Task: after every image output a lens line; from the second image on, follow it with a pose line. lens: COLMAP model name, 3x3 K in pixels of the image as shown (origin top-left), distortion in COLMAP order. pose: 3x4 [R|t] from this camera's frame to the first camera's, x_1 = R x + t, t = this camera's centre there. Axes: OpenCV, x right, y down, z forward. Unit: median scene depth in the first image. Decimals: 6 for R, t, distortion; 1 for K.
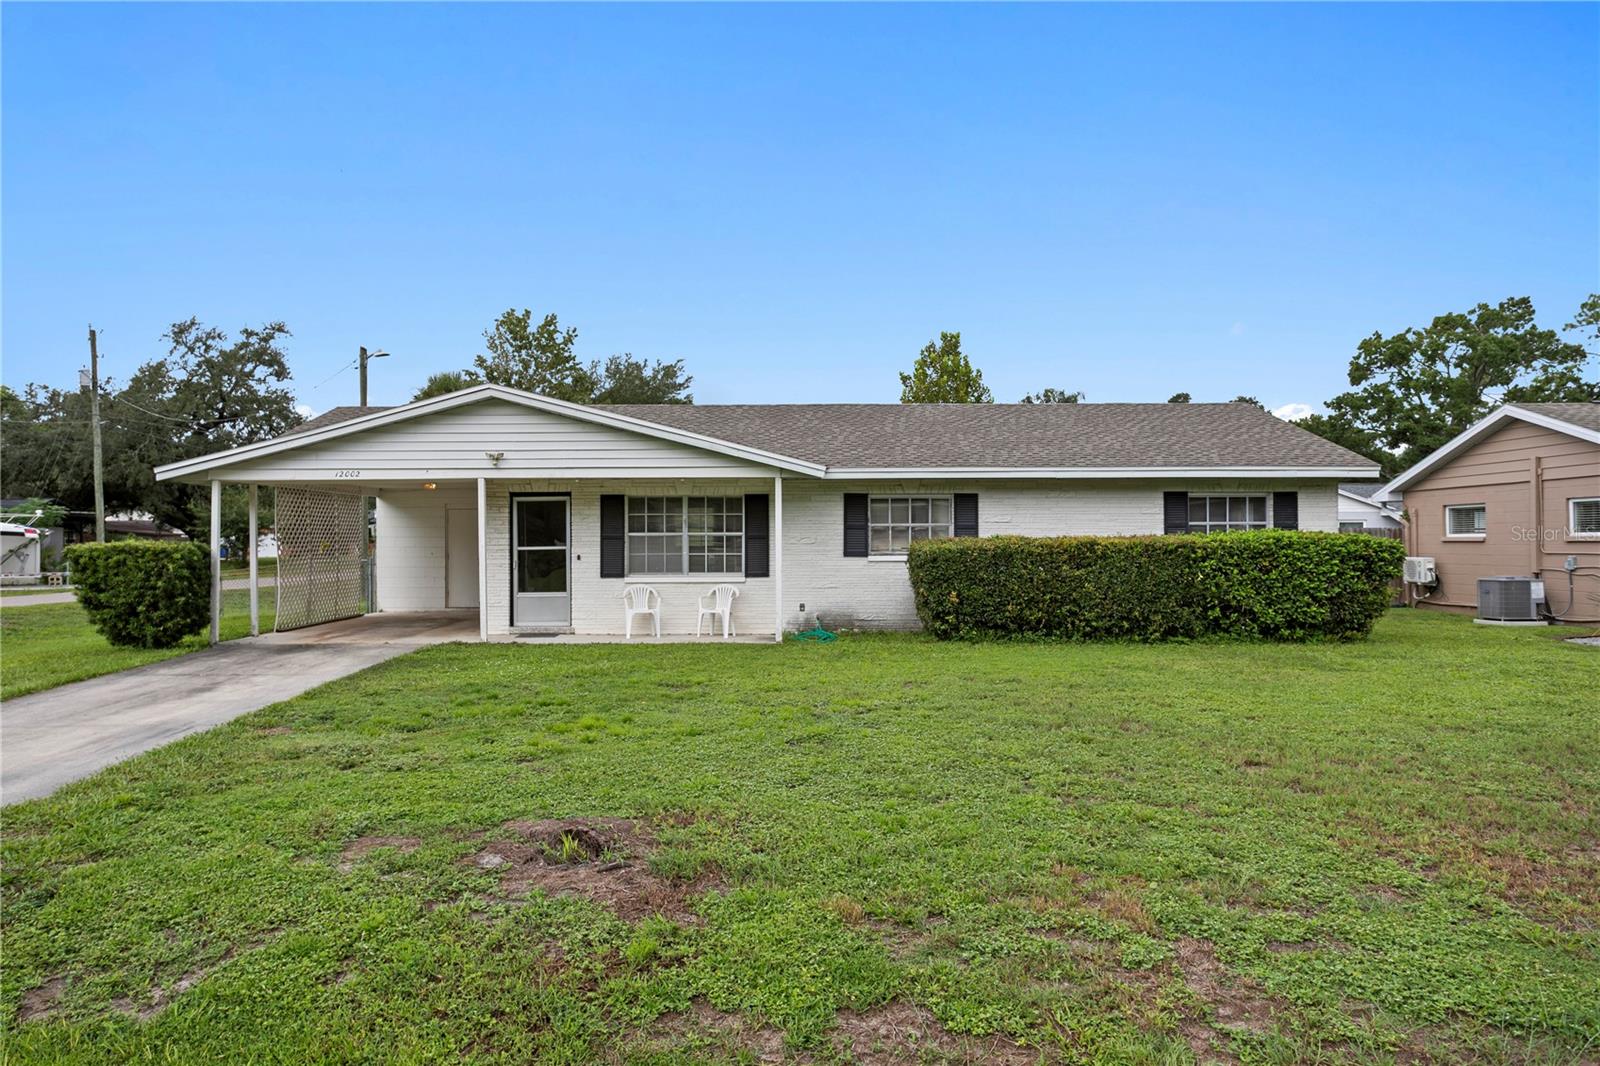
lens RADIAL K [[1151.8, 0, 783.4], [0, 1151.8, 537.4], [0, 0, 1]] dist [-0.018605, 0.033371]
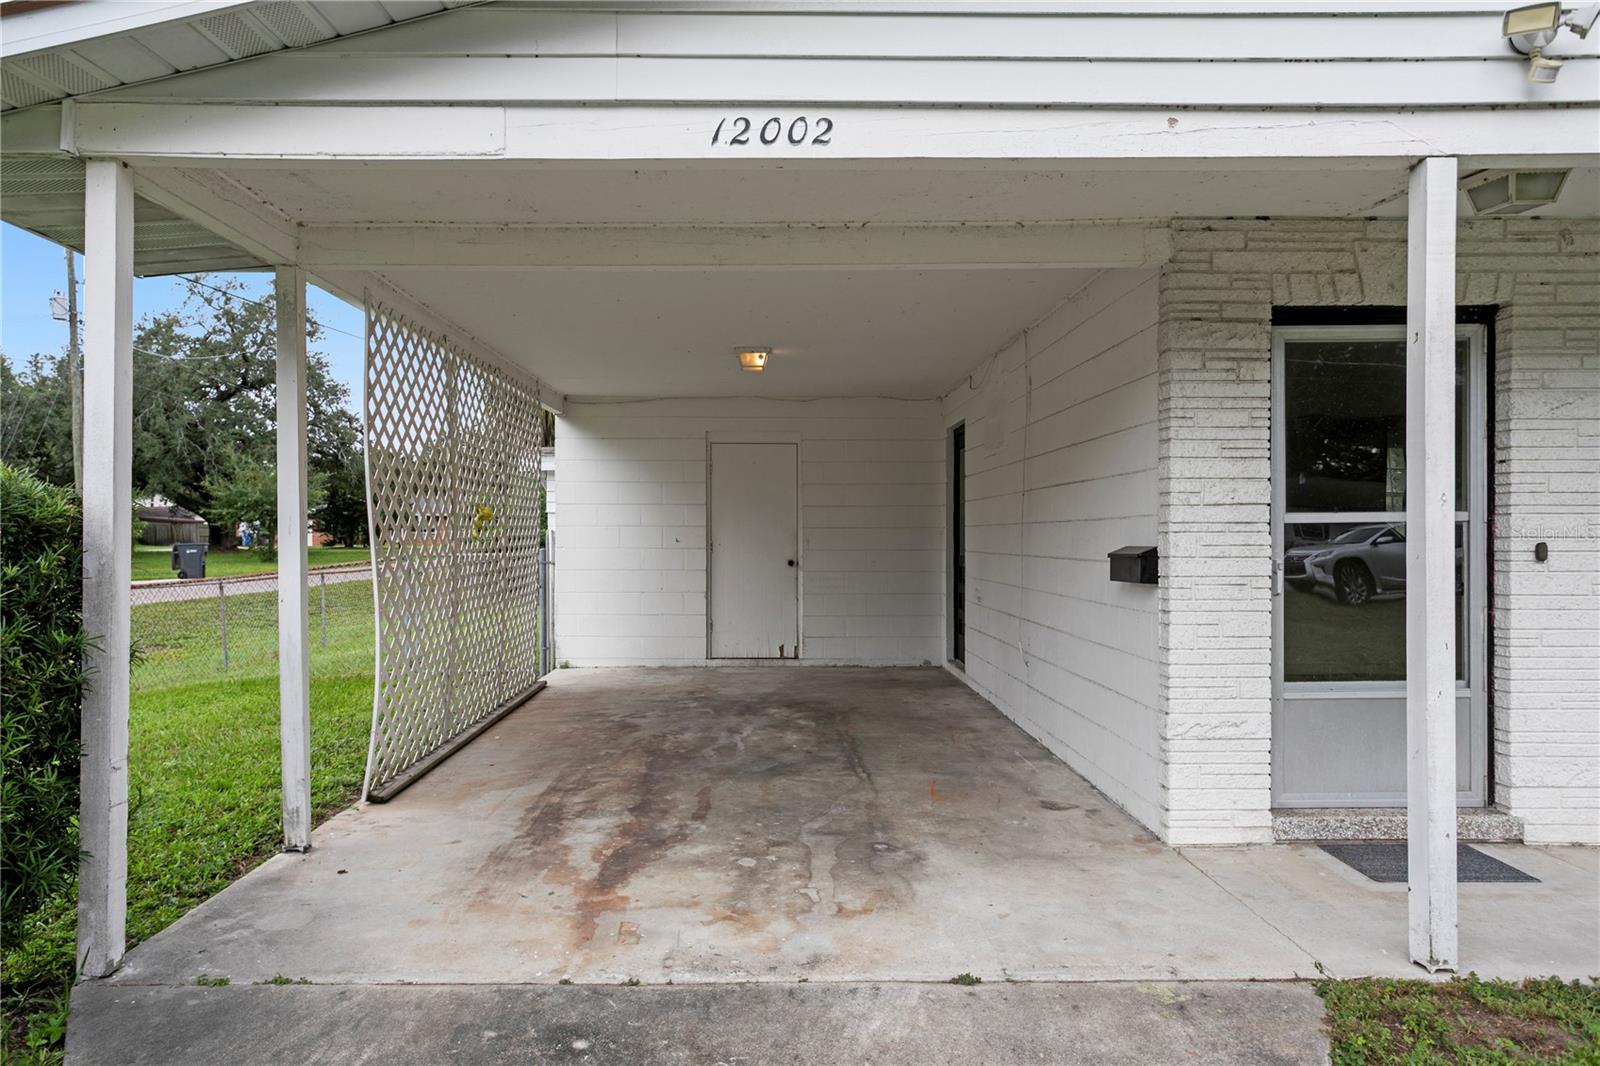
lens RADIAL K [[1039.1, 0, 771.4], [0, 1039.1, 537.1], [0, 0, 1]] dist [-0.007452, 0.010917]
pose [[0.999952, 0.003236, 0.009206, -0.353088], [-0.003303, 0.999968, 0.007258, 0.012748], [-0.009182, -0.007289, 0.999931, 0.759706]]
